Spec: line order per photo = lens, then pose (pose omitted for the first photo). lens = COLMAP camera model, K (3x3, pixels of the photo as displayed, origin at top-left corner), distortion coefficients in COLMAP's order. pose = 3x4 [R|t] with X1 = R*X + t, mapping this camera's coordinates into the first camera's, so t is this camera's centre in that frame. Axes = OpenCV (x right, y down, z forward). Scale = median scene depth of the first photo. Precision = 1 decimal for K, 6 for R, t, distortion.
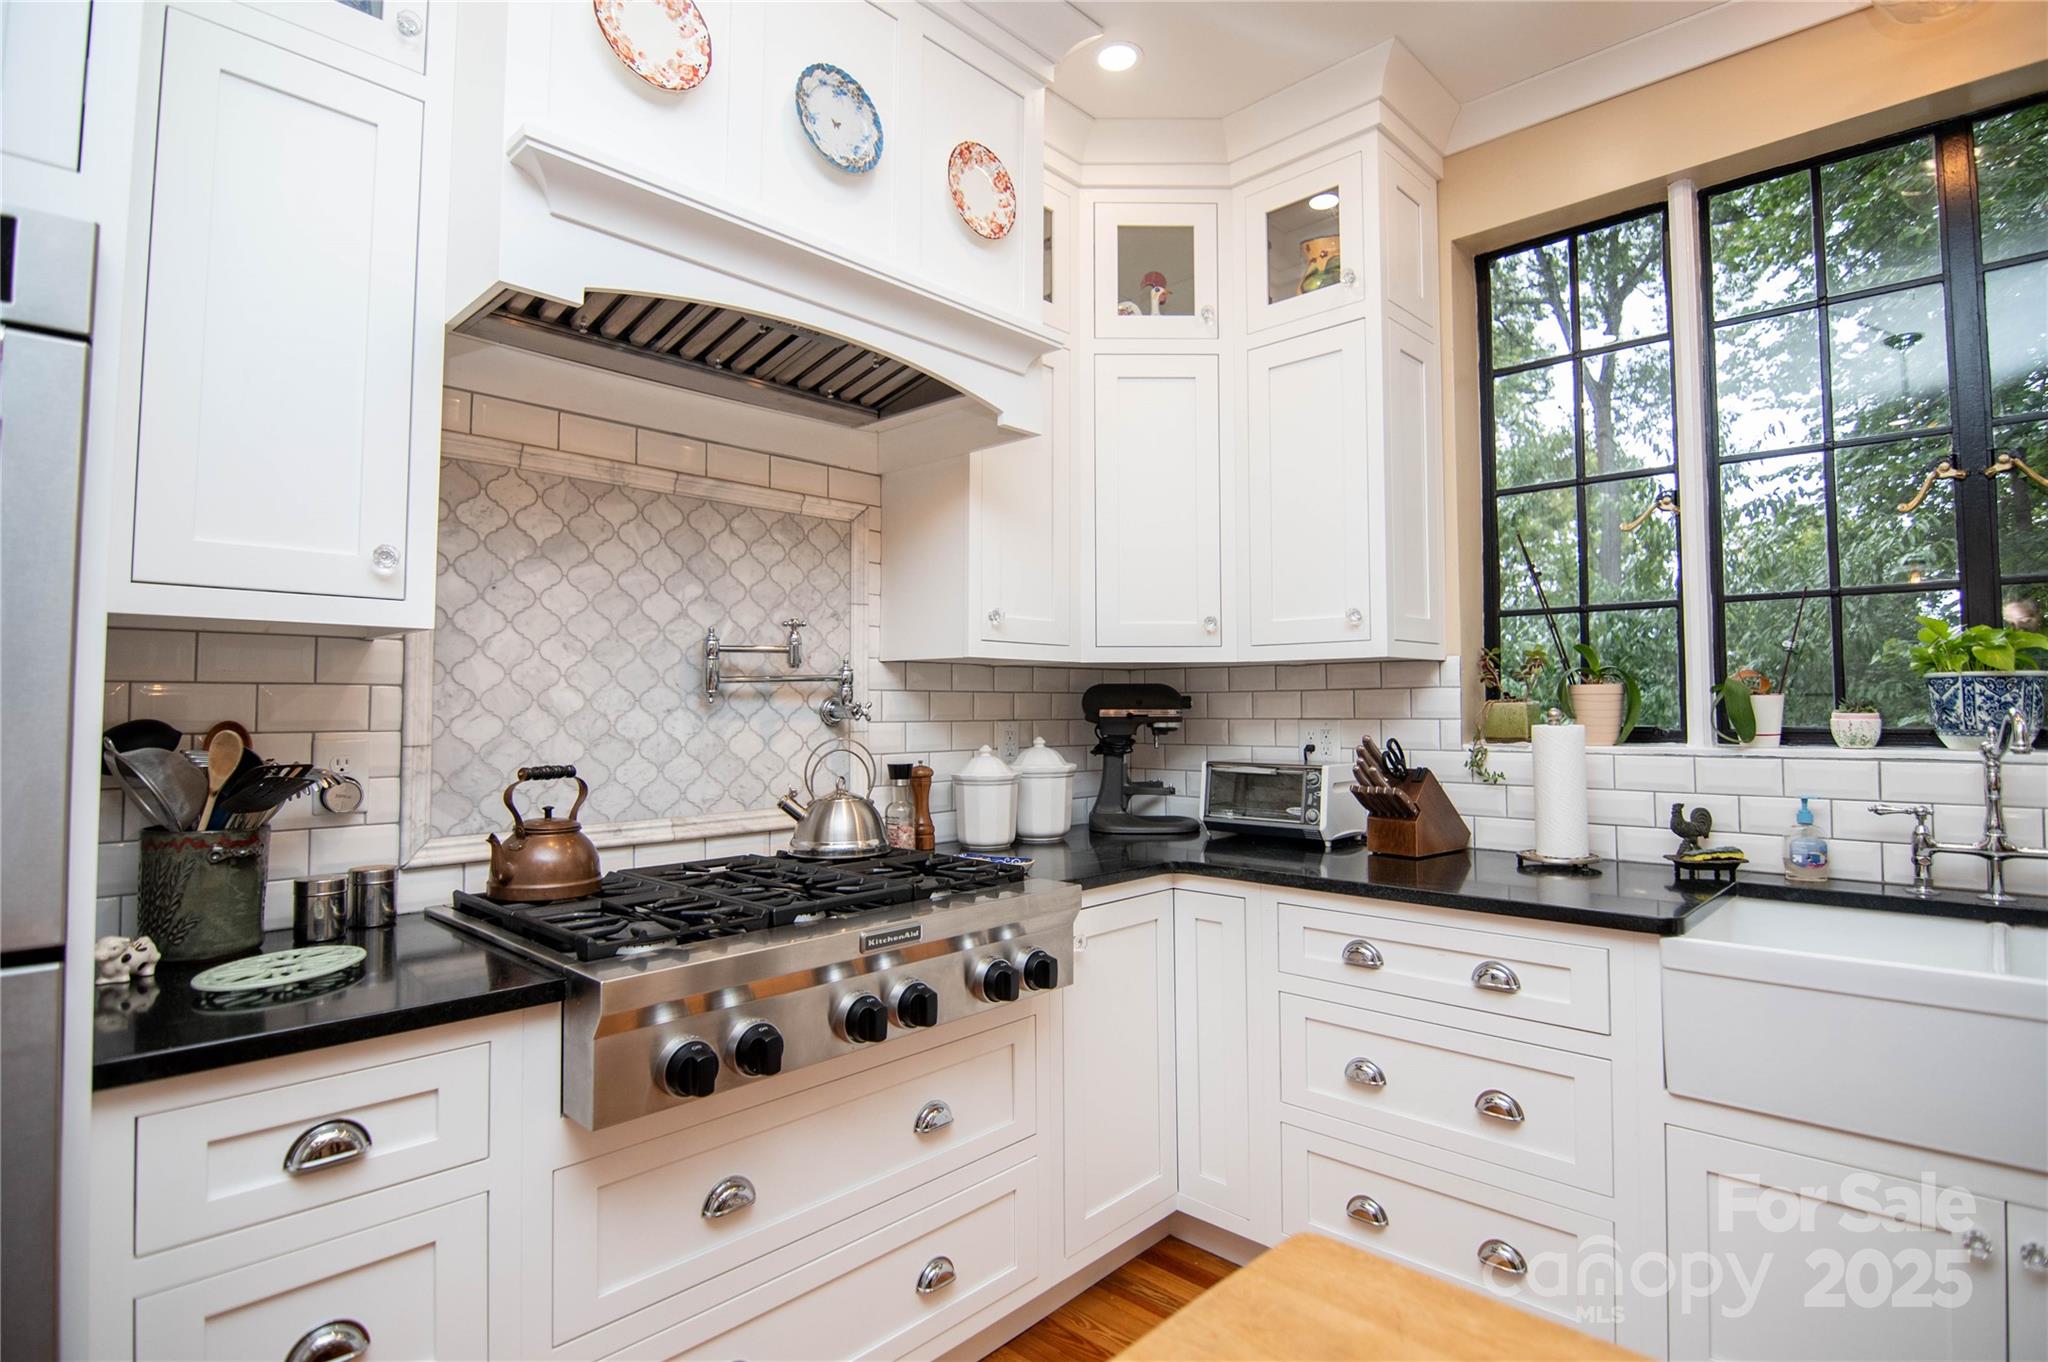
lens RADIAL K [[1011.9, 0, 1024.0], [0, 1011.9, 681.0], [0, 0, 1]] dist [0.000451, -0.030905]
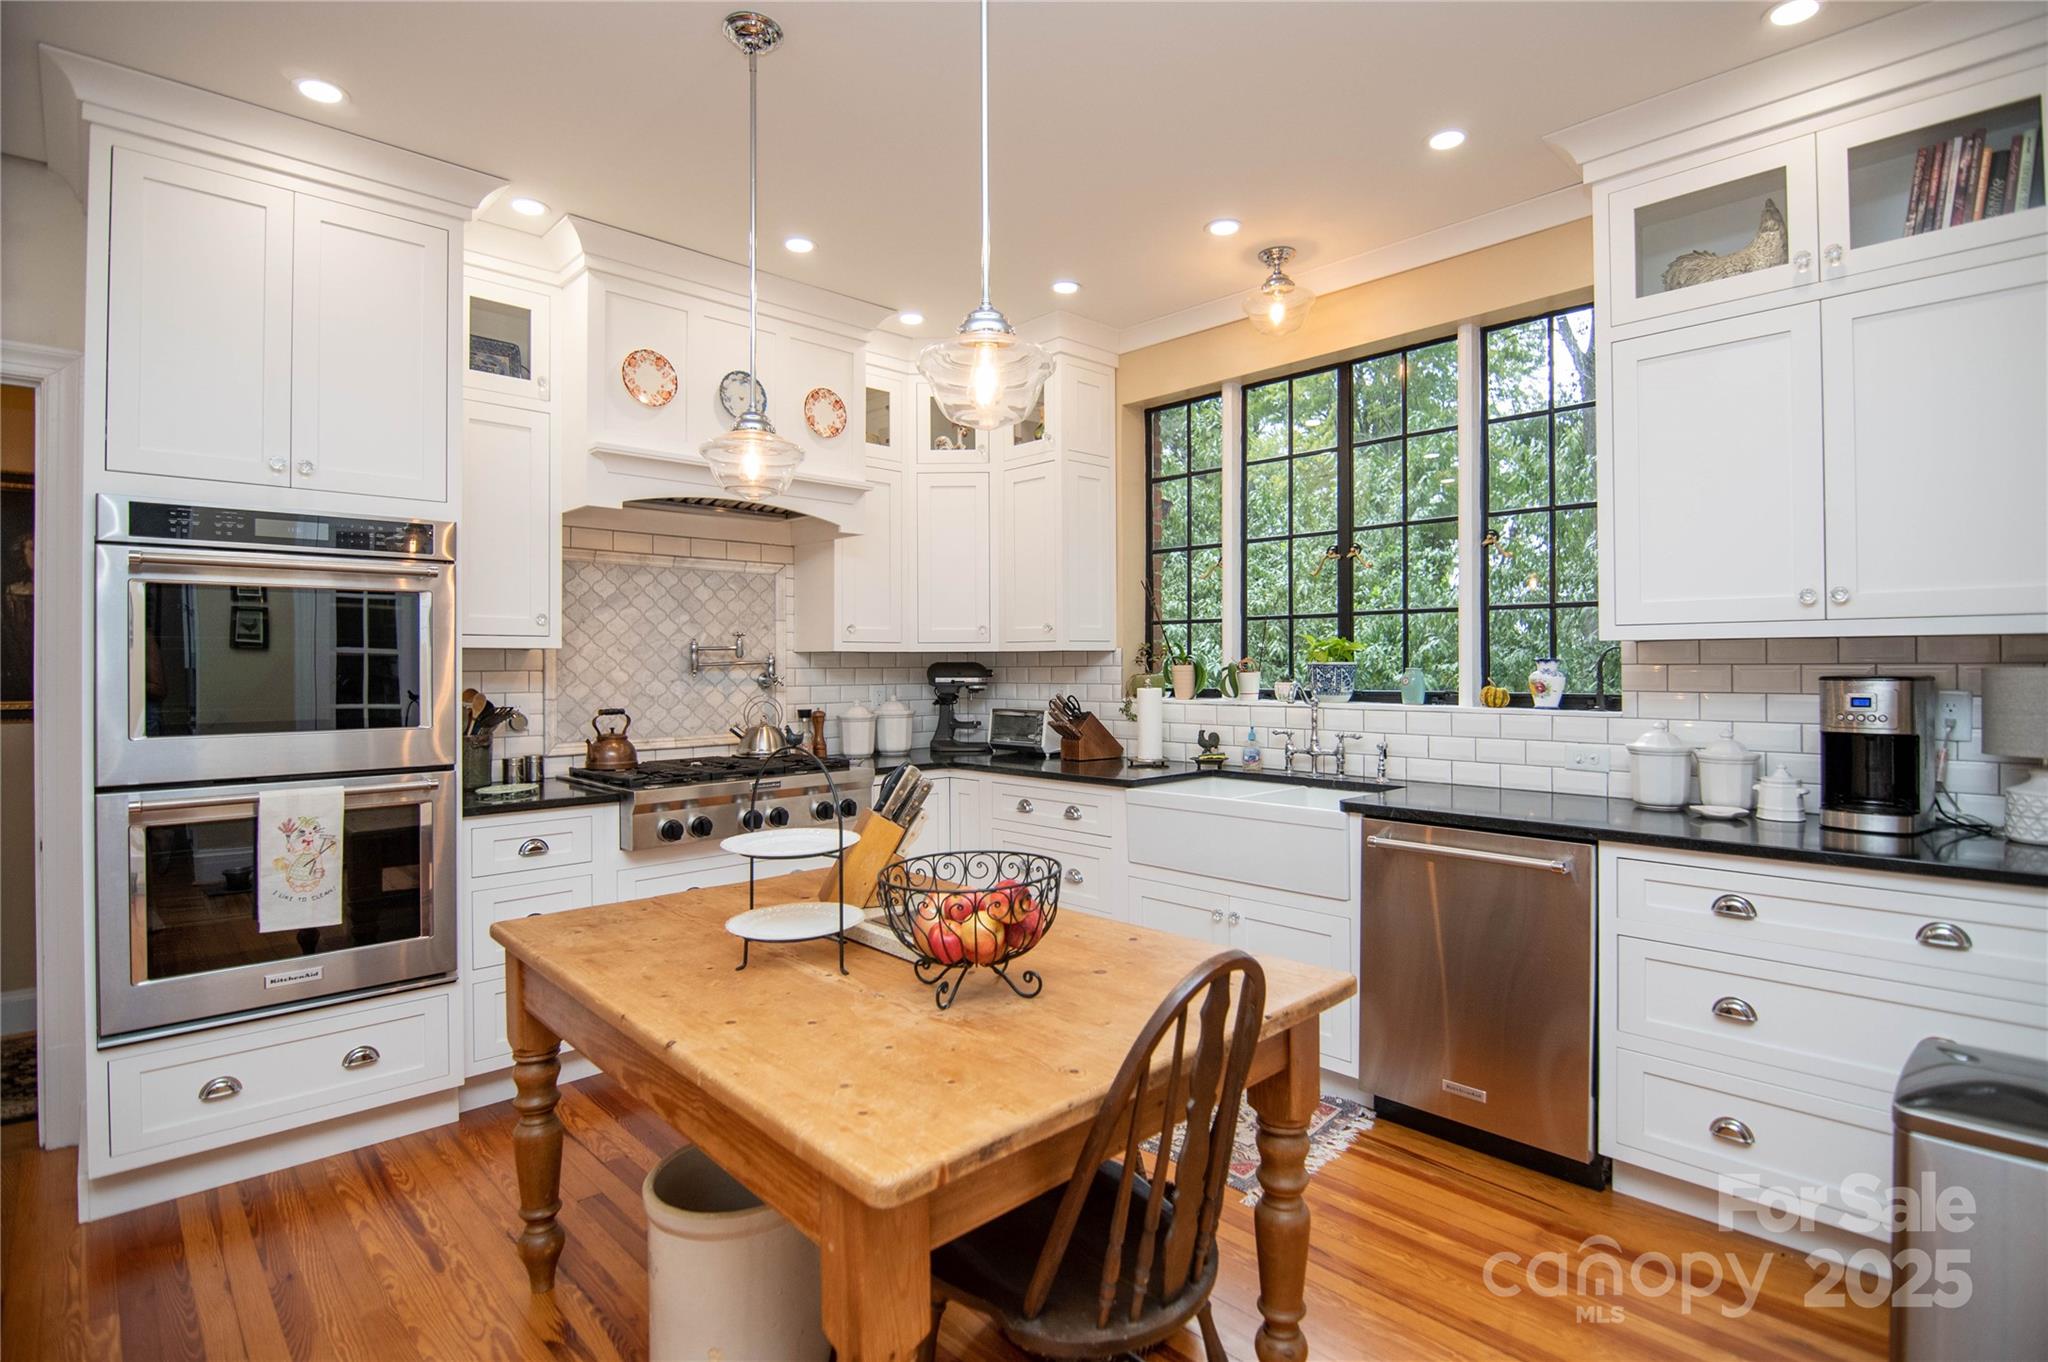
lens RADIAL K [[997.1, 0, 1024.0], [0, 997.1, 681.0], [0, 0, 1]] dist [0.000950, -0.000003]
pose [[0.999050, -0.001303, -0.043563, 0.399336], [0.003219, 0.999029, 0.043947, -0.052169], [0.043463, -0.044046, 0.998084, -0.864404]]
